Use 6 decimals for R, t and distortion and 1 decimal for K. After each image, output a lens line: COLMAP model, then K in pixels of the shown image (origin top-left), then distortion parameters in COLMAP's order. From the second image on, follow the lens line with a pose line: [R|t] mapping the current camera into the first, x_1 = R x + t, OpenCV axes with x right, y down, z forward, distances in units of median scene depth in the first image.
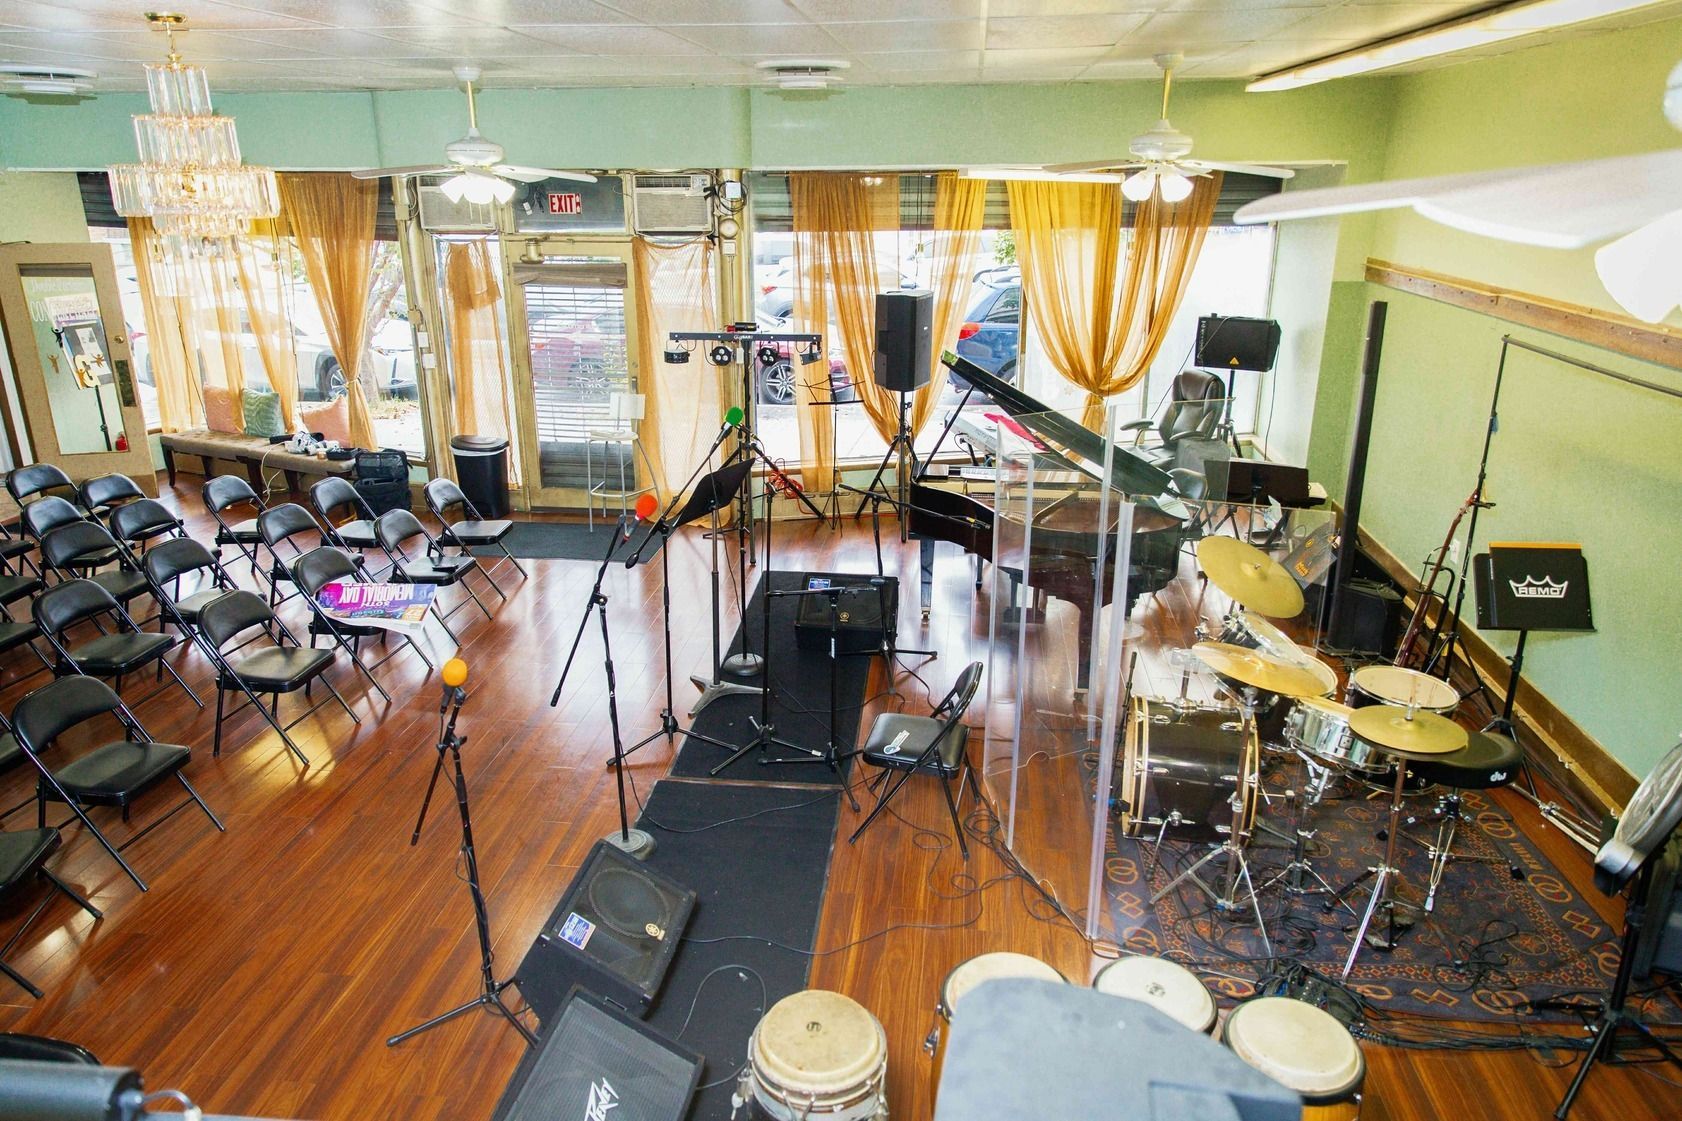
lens RADIAL K [[1161.1, 0, 841.0], [0, 1161.1, 560.5], [0, 0, 1]] dist [0.011539, -0.003860]
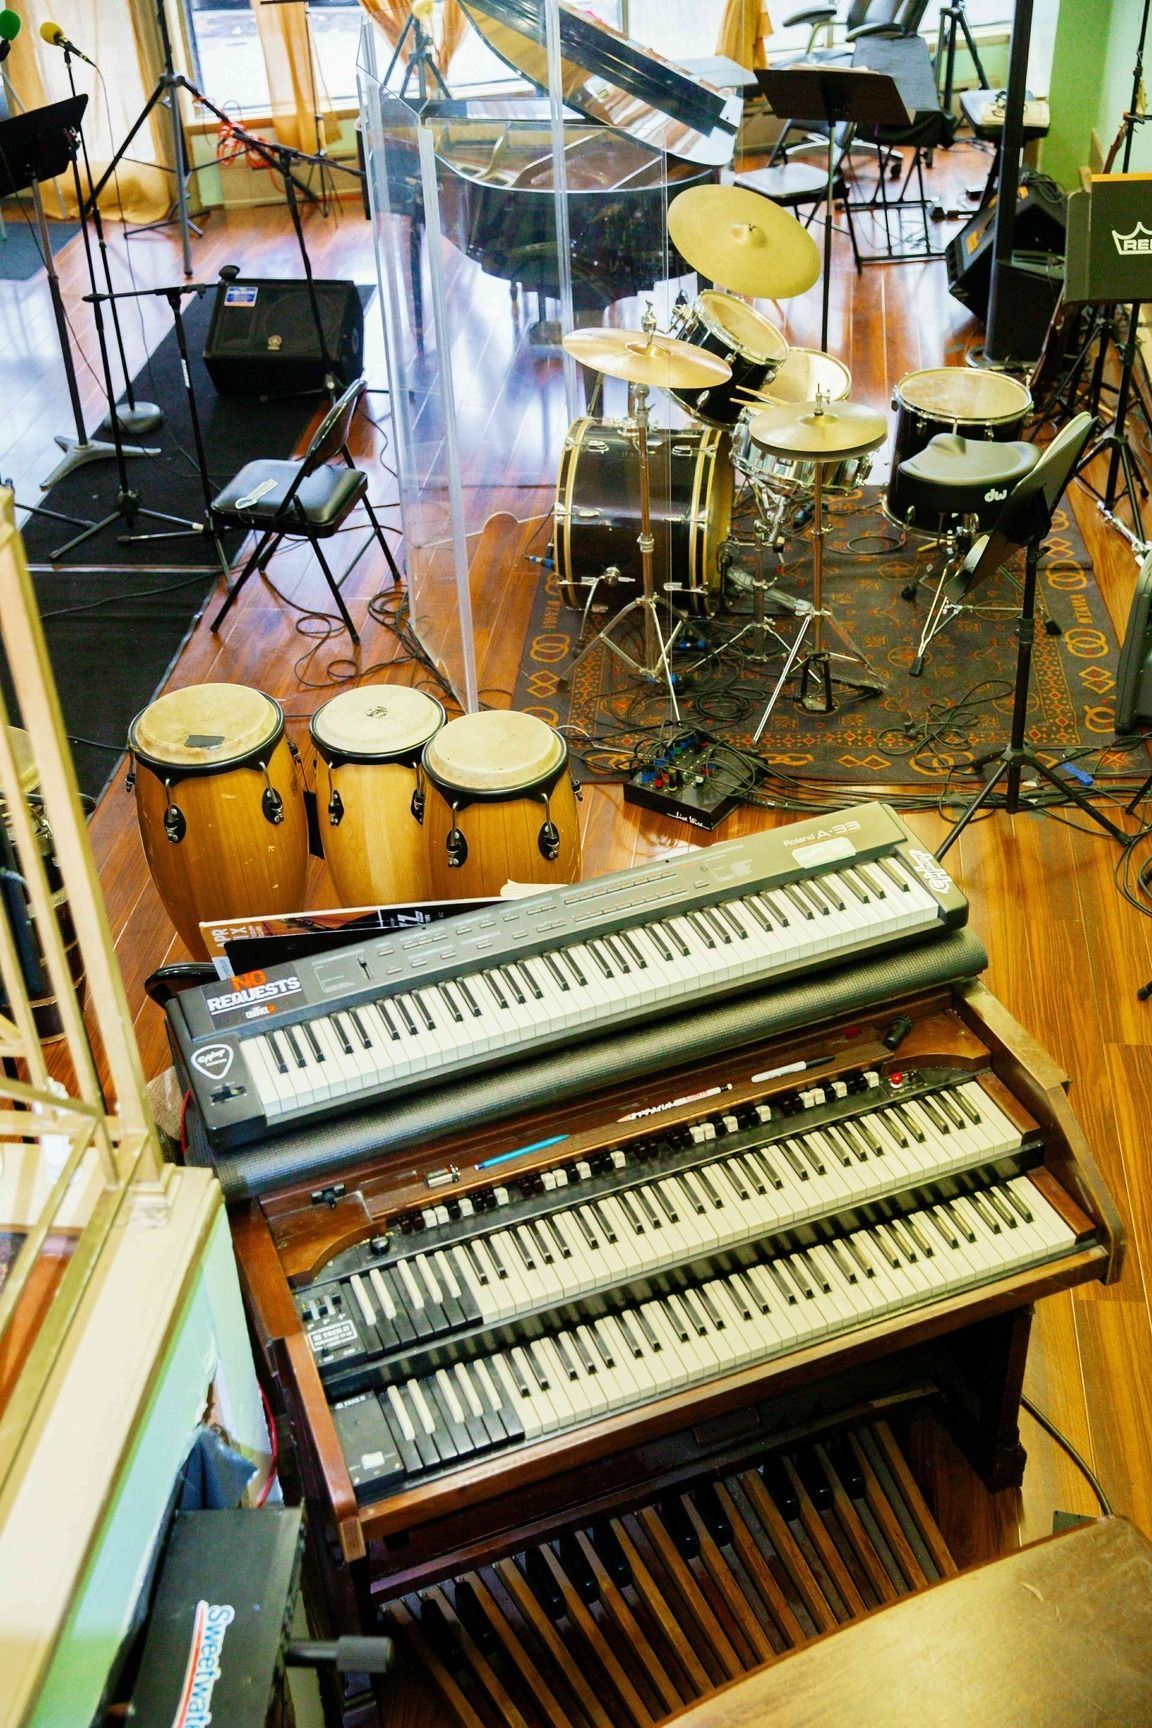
lens RADIAL K [[1966.0, 0, 576.0], [0, 1966.0, 864.0], [0, 0, 1]] dist [0.008088, 0.177838]
pose [[0.998970, -0.035985, -0.027642, 0.155620], [0.042169, 0.961182, 0.272675, 0.026413], [0.016756, -0.273560, 0.961709, -0.159329]]
